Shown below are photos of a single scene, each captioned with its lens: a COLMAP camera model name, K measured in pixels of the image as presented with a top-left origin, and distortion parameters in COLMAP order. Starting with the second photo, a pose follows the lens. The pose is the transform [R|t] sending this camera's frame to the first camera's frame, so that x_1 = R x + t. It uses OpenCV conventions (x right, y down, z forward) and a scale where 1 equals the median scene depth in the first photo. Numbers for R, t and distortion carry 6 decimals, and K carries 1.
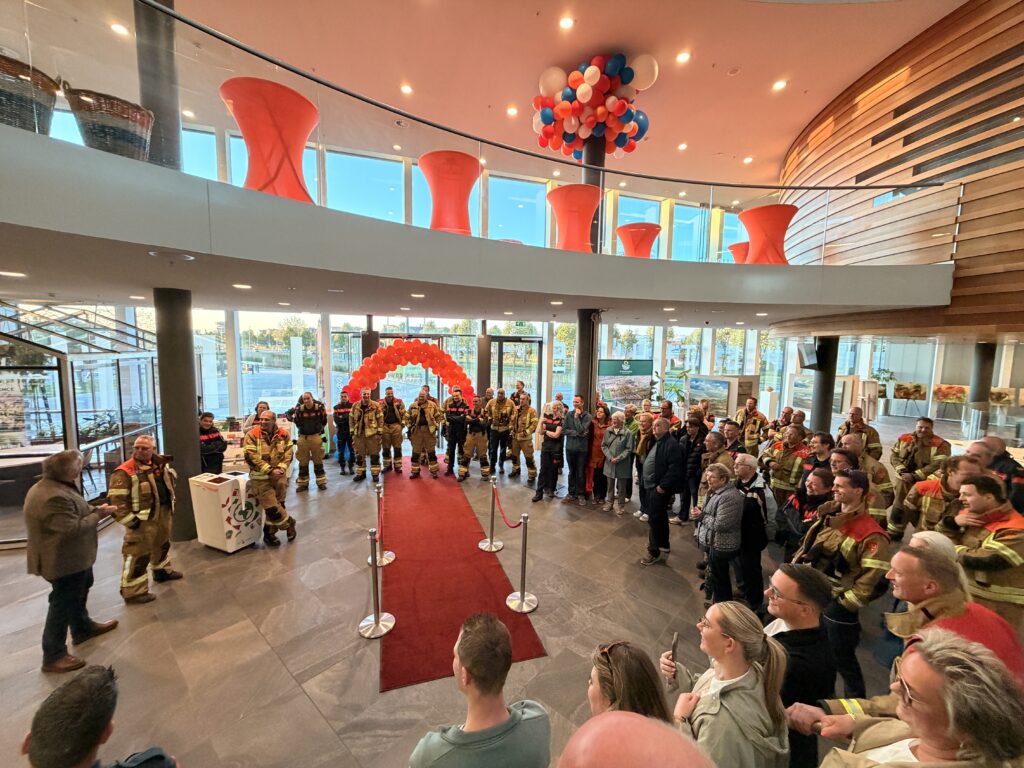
lens RADIAL K [[416.6, 0, 515.9], [0, 416.6, 378.0], [0, 0, 1]] dist [-0.003496, -0.000965]
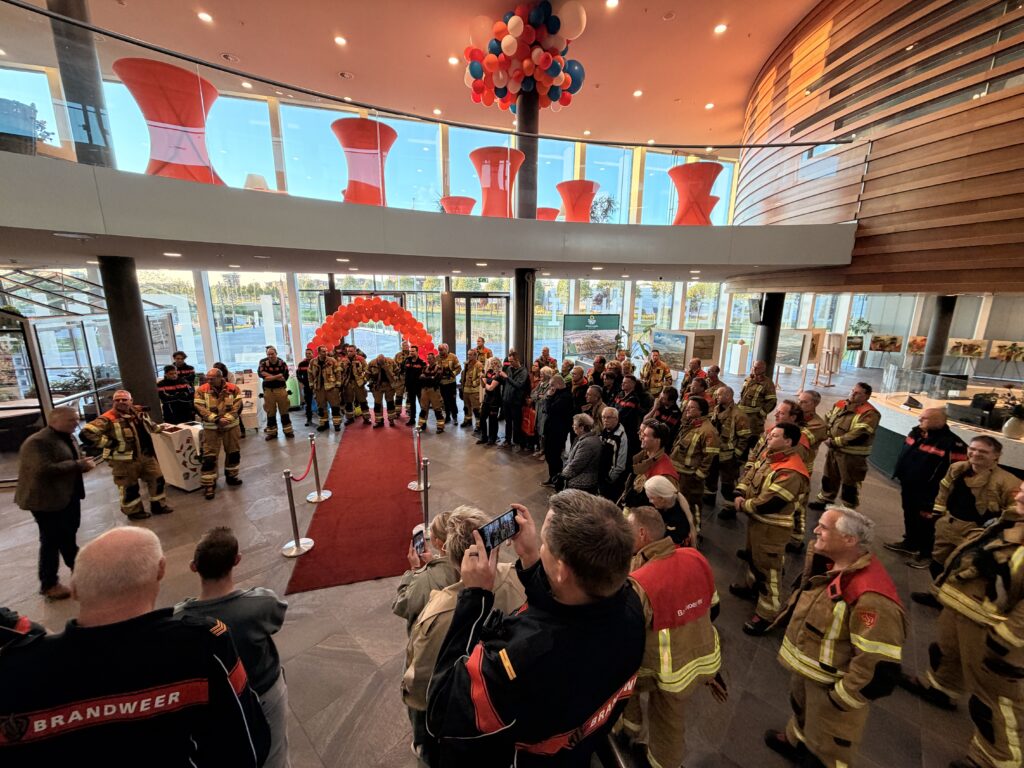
lens RADIAL K [[416.6, 0, 516.6], [0, 416.6, 380.5], [0, 0, 1]] dist [-0.003496, -0.000965]
pose [[0.999762, -0.003165, -0.021602, 0.181302], [0.005763, 0.992601, 0.121284, -0.014265], [0.021059, -0.121379, 0.992383, -0.066551]]
